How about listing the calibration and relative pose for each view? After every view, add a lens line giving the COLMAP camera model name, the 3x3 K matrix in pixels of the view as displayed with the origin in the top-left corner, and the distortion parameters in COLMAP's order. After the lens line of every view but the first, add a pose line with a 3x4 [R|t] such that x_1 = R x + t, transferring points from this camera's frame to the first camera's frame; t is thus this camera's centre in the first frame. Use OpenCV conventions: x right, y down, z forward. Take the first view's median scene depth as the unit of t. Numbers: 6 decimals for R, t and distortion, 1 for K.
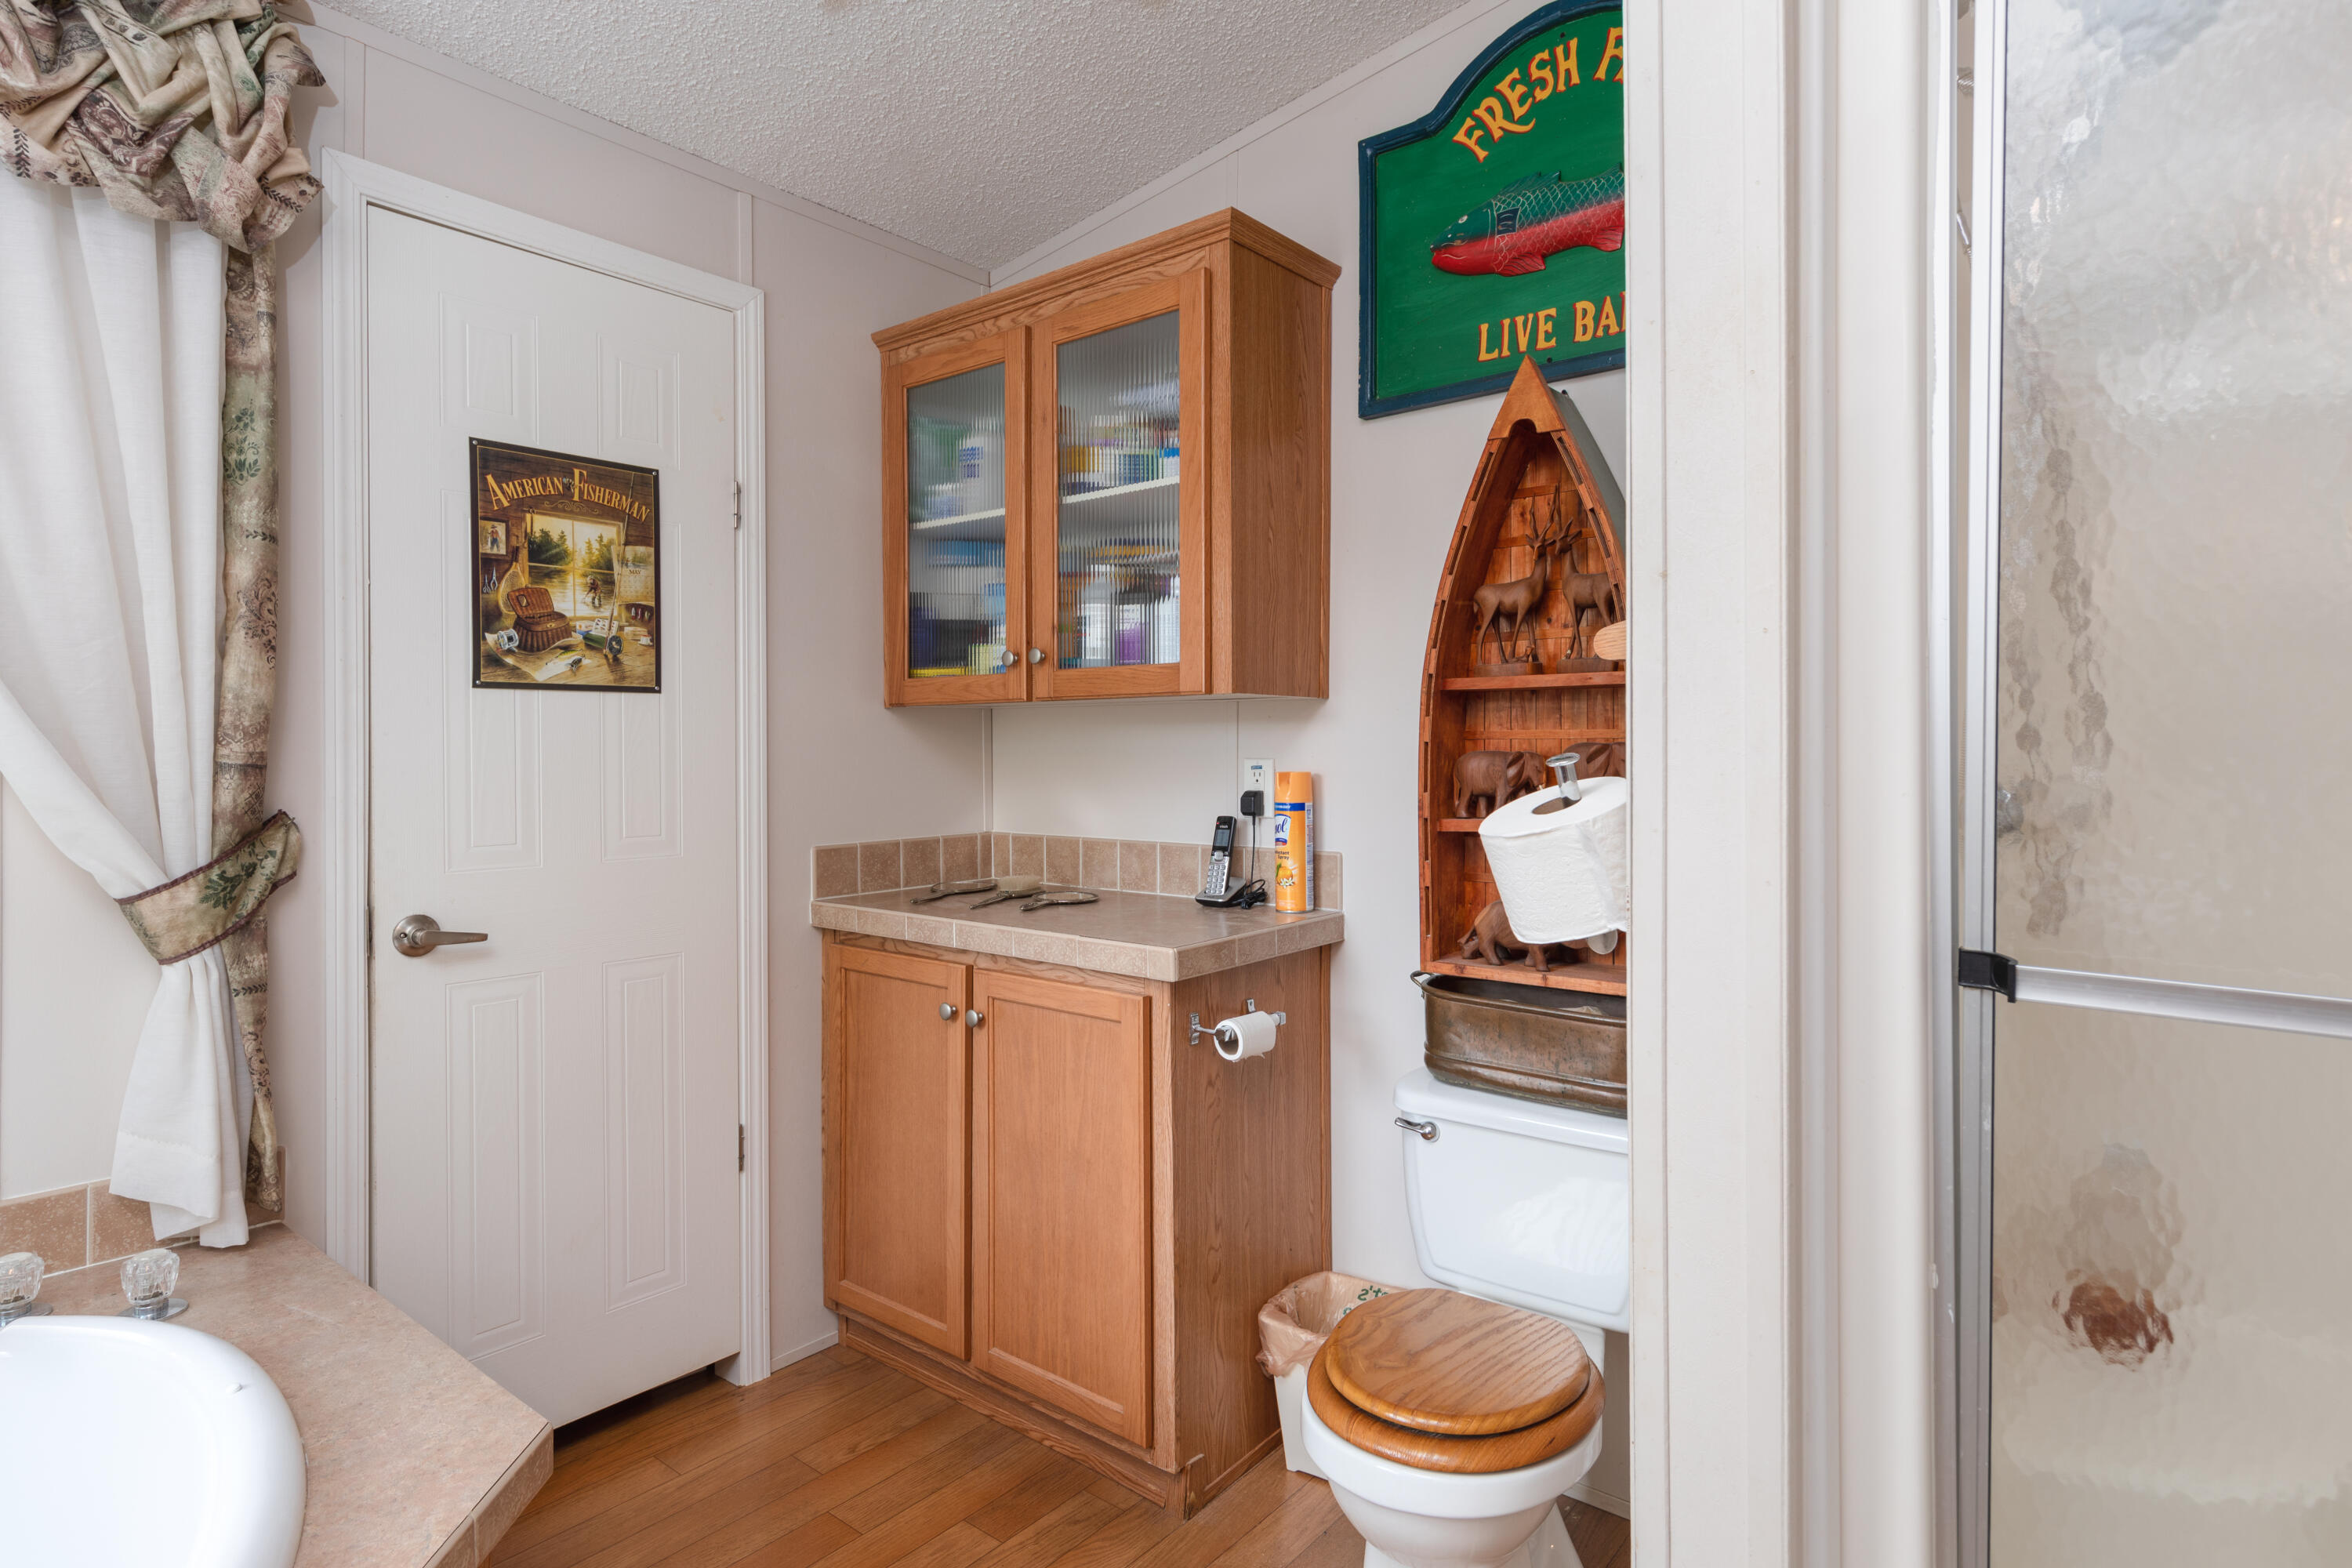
lens RADIAL K [[1228.7, 0, 1156.3], [0, 1228.7, 747.9], [0, 0, 1]] dist [0.013443, -0.000410]
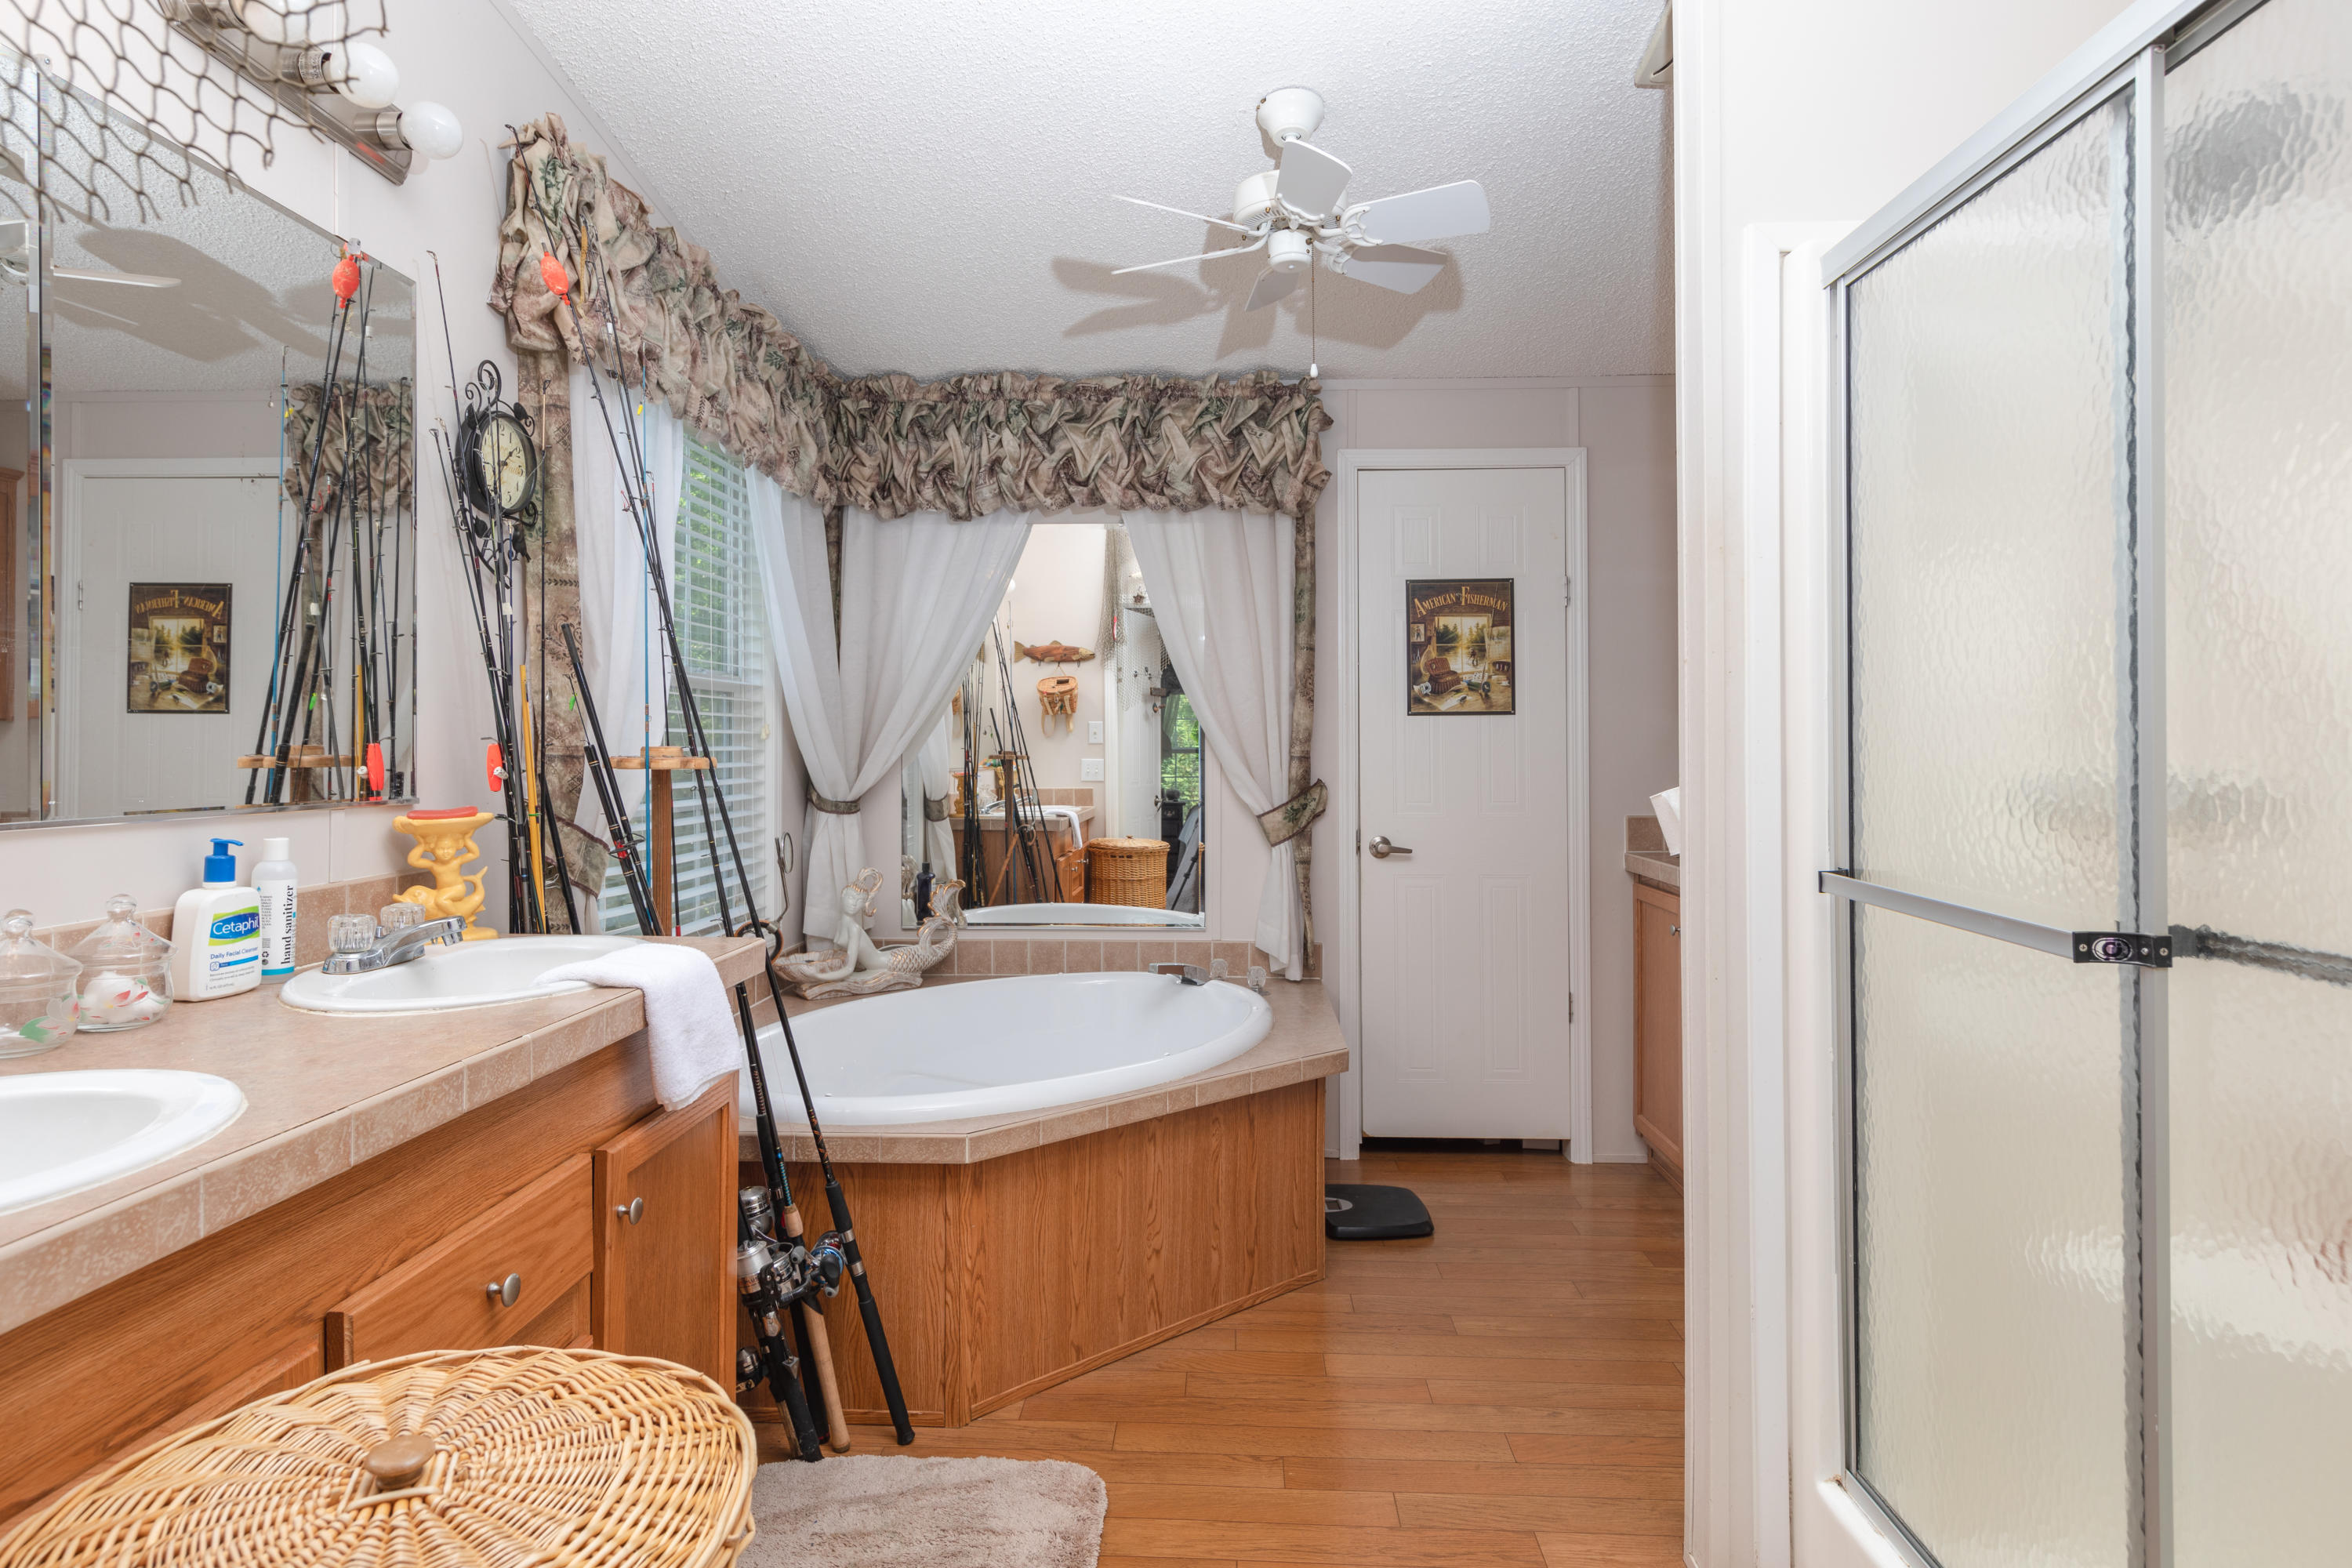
lens RADIAL K [[1228.7, 0, 1176.2], [0, 1228.7, 766.8], [0, 0, 1]] dist [0.013443, -0.000410]
pose [[0.610701, 0.013148, -0.791752, 0.706332], [0.000804, 0.999851, 0.017223, -0.004801], [0.791861, -0.011155, 0.610600, -0.403125]]
